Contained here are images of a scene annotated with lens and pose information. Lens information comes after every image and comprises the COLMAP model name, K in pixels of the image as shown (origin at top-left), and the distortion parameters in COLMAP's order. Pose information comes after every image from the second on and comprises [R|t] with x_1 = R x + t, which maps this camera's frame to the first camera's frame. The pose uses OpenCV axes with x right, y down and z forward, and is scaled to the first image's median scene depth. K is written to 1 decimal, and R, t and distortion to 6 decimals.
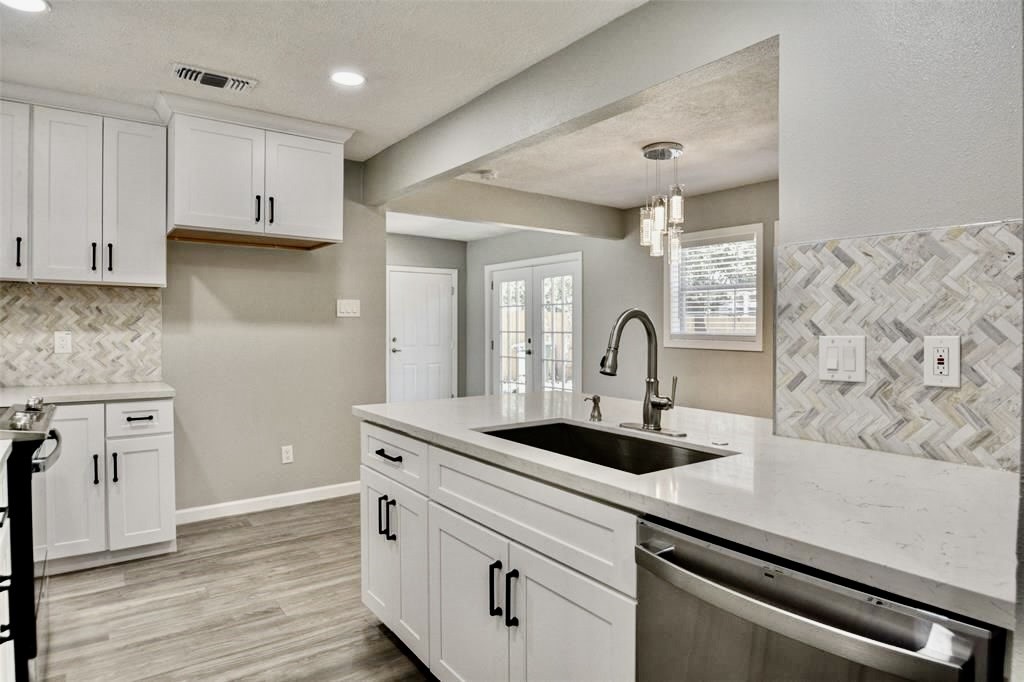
lens RADIAL K [[617.9, 0, 534.4], [0, 617.9, 340.8], [0, 0, 1]] dist [-0.002954, -0.013831]
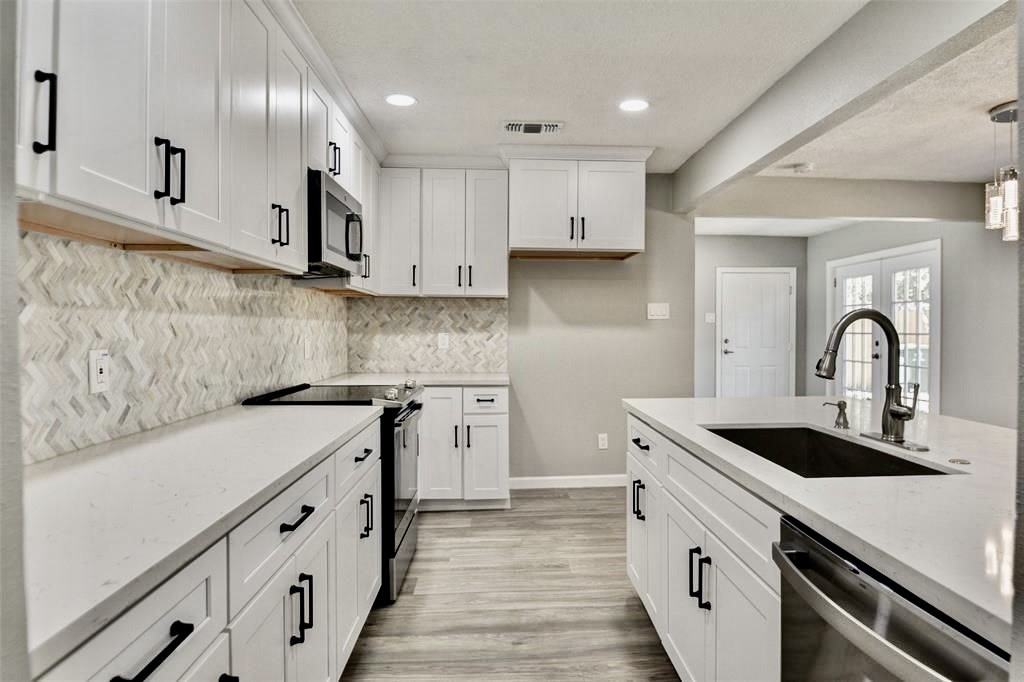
lens RADIAL K [[617.9, 0, 534.4], [0, 617.9, 340.8], [0, 0, 1]] dist [-0.002954, -0.013831]
pose [[0.838094, 0.007185, -0.545478, 0.141397], [-0.008258, 0.999966, 0.000485, 0.000249], [0.545463, 0.004098, 0.838125, -0.026931]]
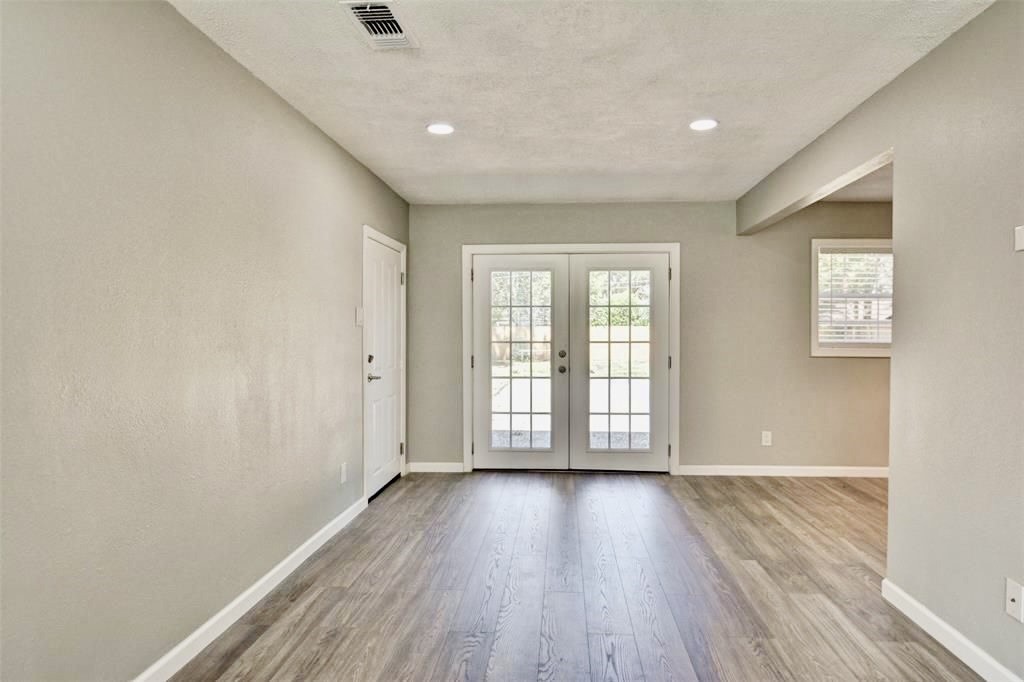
lens RADIAL K [[617.9, 0, 534.4], [0, 617.9, 340.8], [0, 0, 1]] dist [-0.002954, -0.013831]
pose [[0.642874, -0.012026, 0.765877, -1.346149], [0.017734, 0.999842, 0.000814, -0.038407], [-0.765767, 0.013058, 0.642986, 1.245523]]
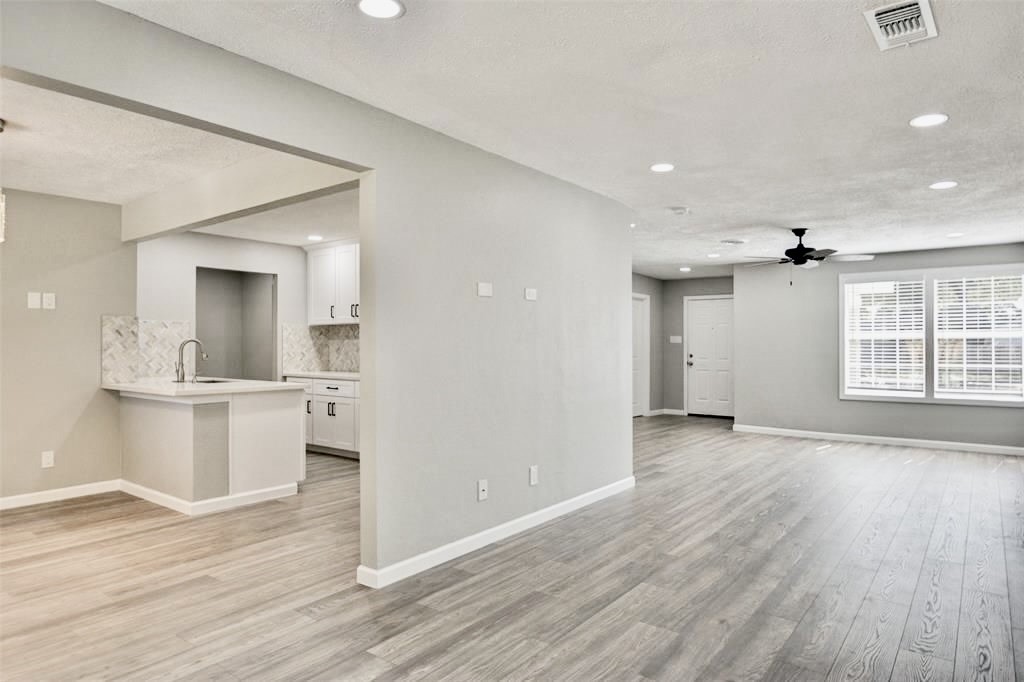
lens RADIAL K [[617.9, 0, 534.4], [0, 617.9, 340.8], [0, 0, 1]] dist [-0.002954, -0.013831]
pose [[-0.958978, -0.003734, -0.283456, -0.320526], [-0.007852, 0.999879, 0.013394, -0.051030], [0.283372, 0.015071, -0.958892, 2.382232]]
